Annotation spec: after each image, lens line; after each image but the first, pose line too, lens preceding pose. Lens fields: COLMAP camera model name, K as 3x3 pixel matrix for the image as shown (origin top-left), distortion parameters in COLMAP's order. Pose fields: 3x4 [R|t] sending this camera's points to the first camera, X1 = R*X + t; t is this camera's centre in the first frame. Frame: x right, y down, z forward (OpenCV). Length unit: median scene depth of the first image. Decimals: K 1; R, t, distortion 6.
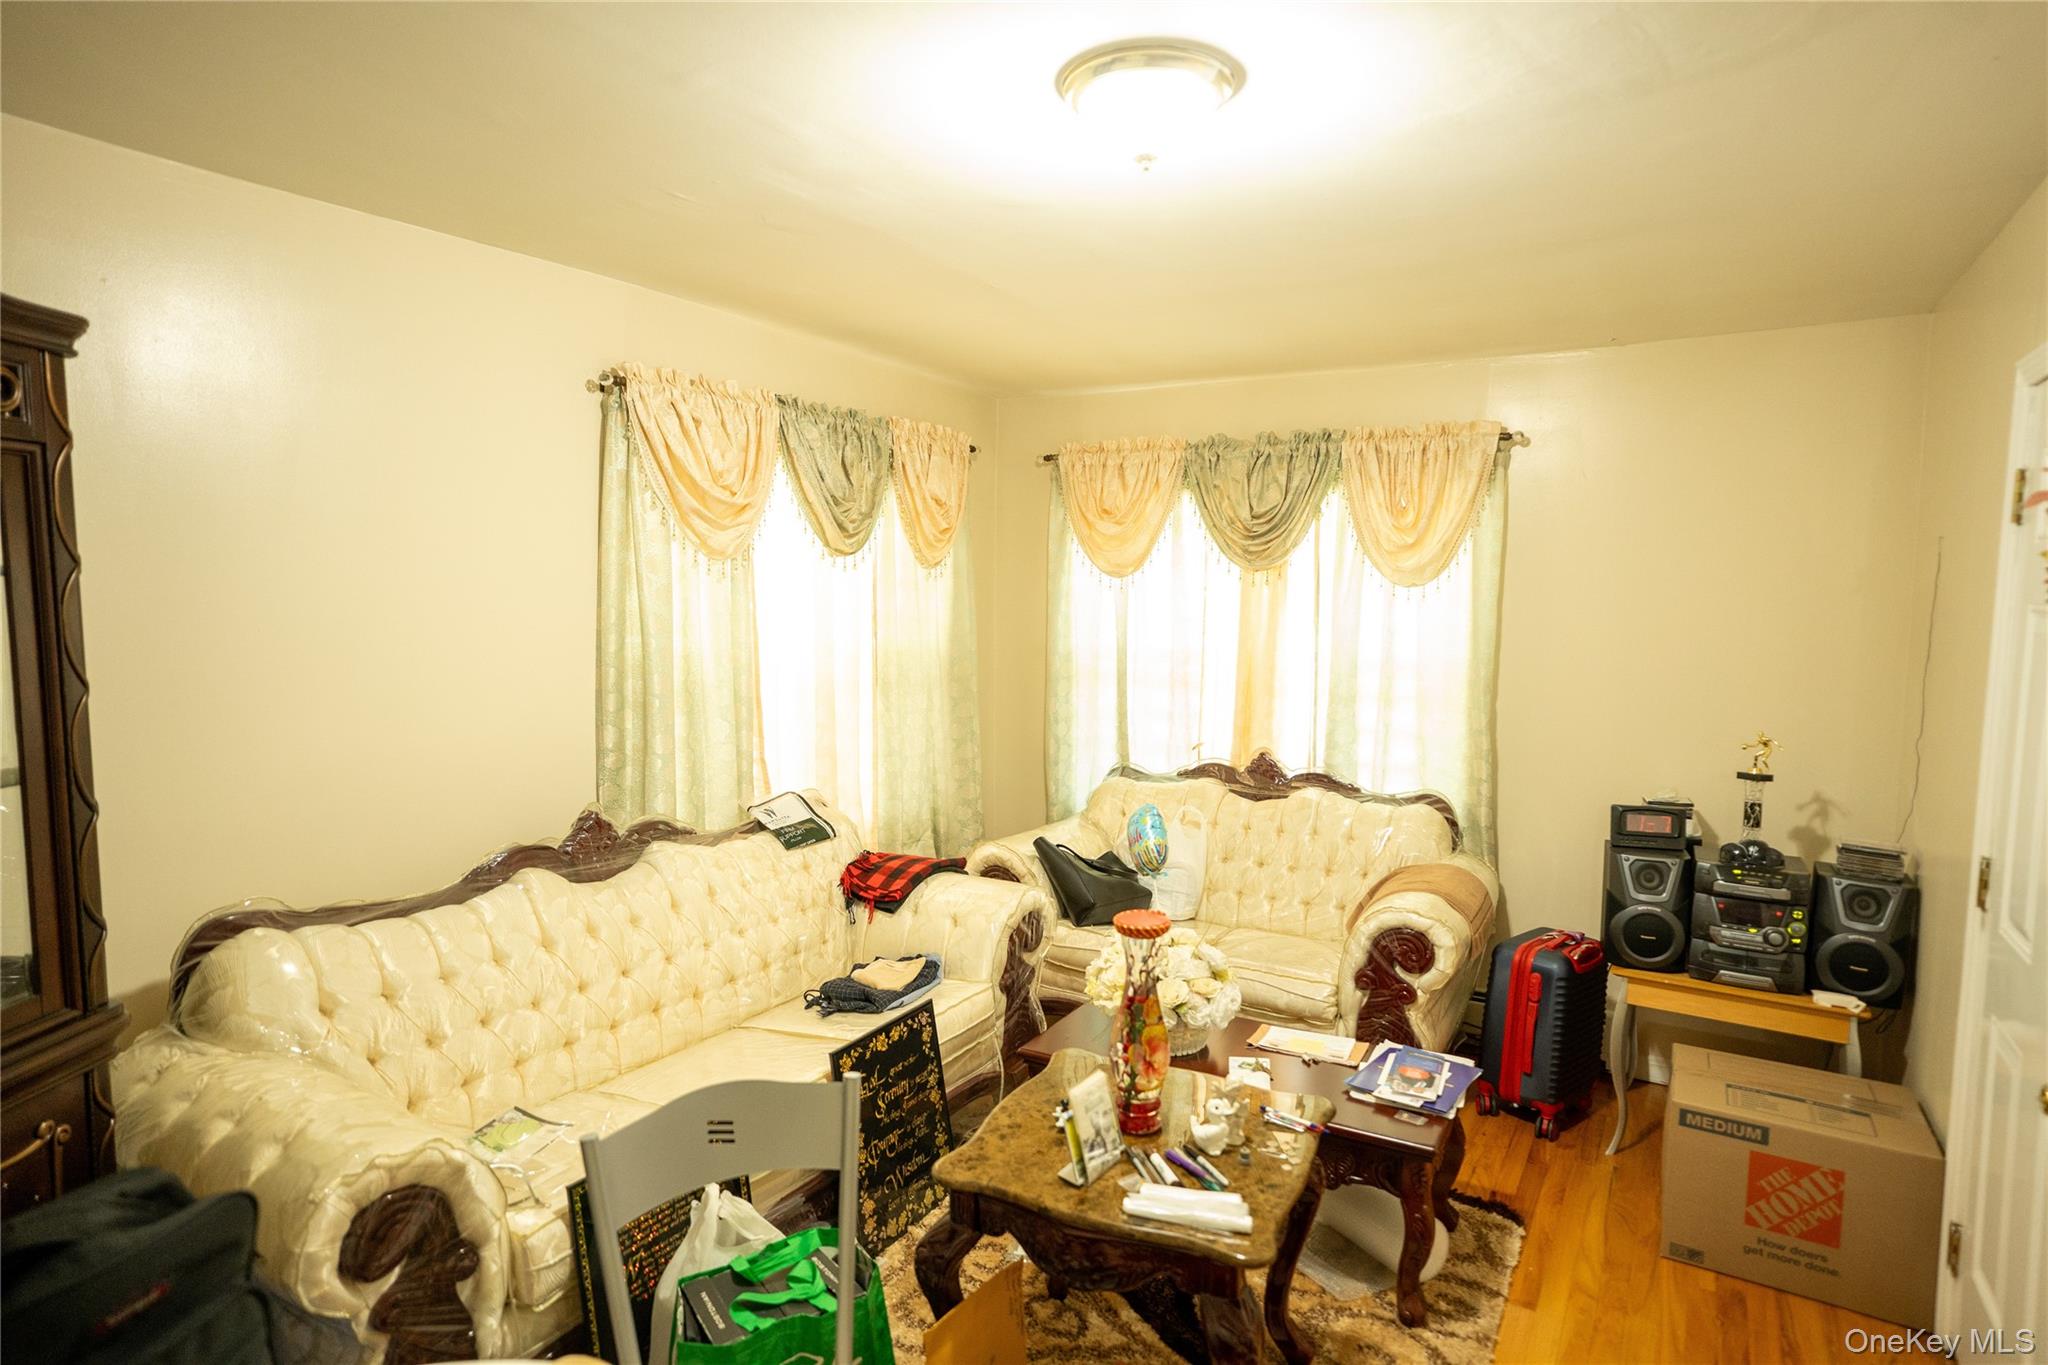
lens RADIAL K [[1120.7, 0, 1022.7], [0, 1120.7, 682.1], [0, 0, 1]] dist [-0.049073, 0.035185]
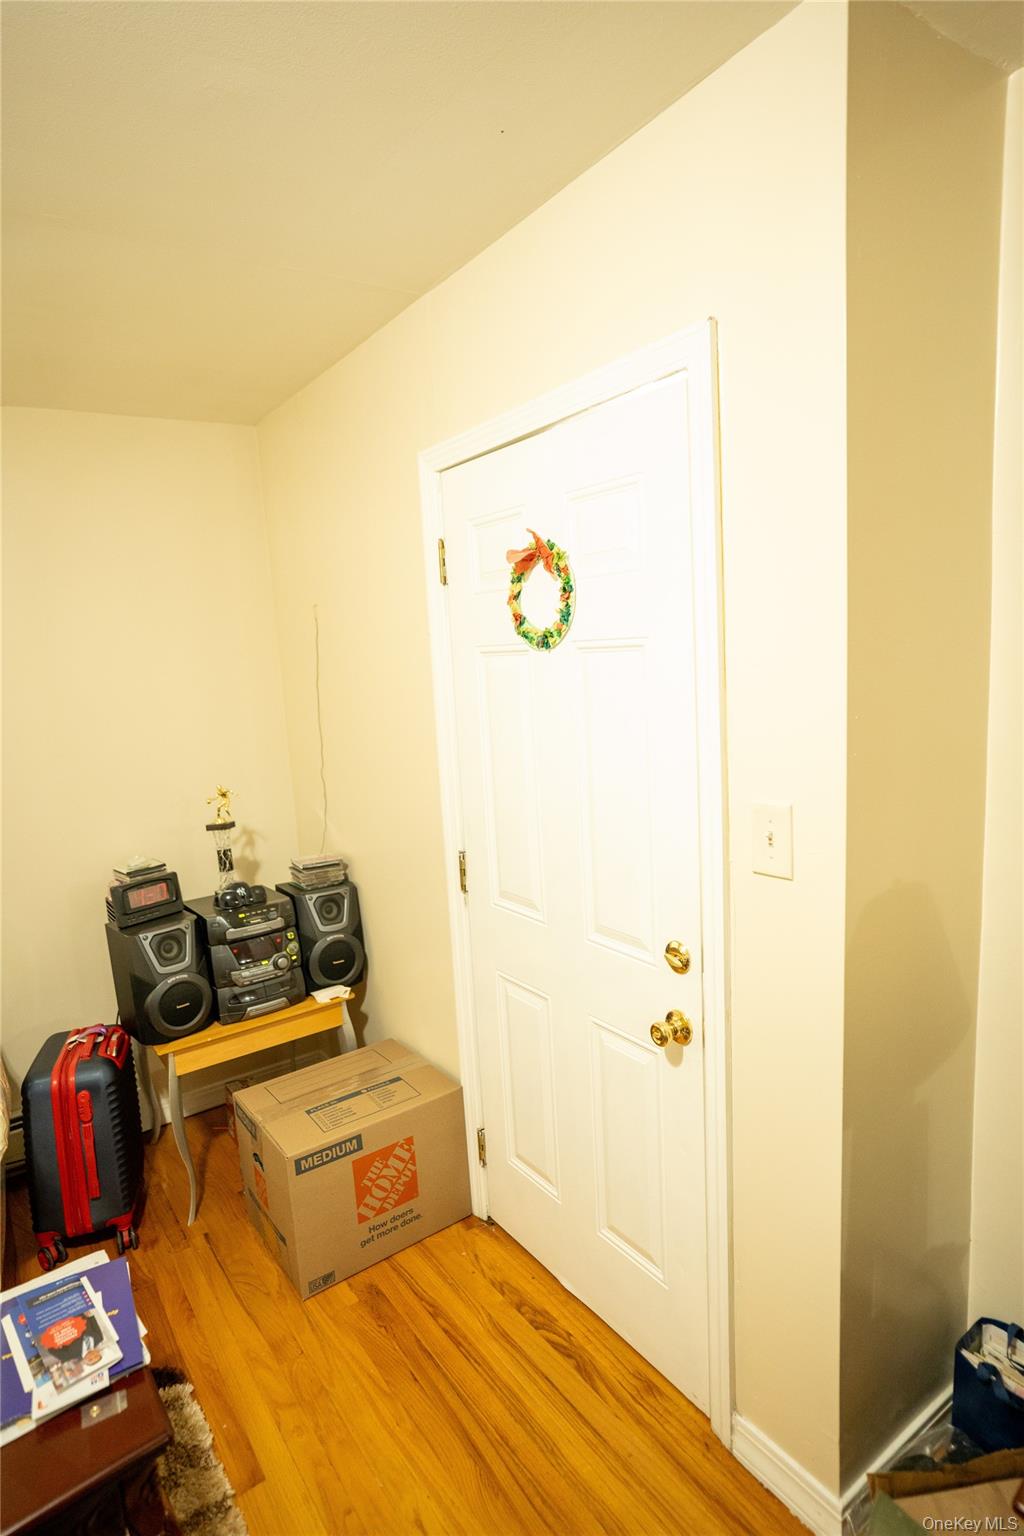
lens RADIAL K [[840.5, 0, 517.6], [0, 840.5, 773.0], [0, 0, 1]] dist [-0.049073, 0.035185]
pose [[0.387184, -0.169626, 0.906265, 0.033399], [0.141225, 0.982243, 0.123511, -0.029811], [-0.911122, 0.080166, 0.404264, 0.418635]]
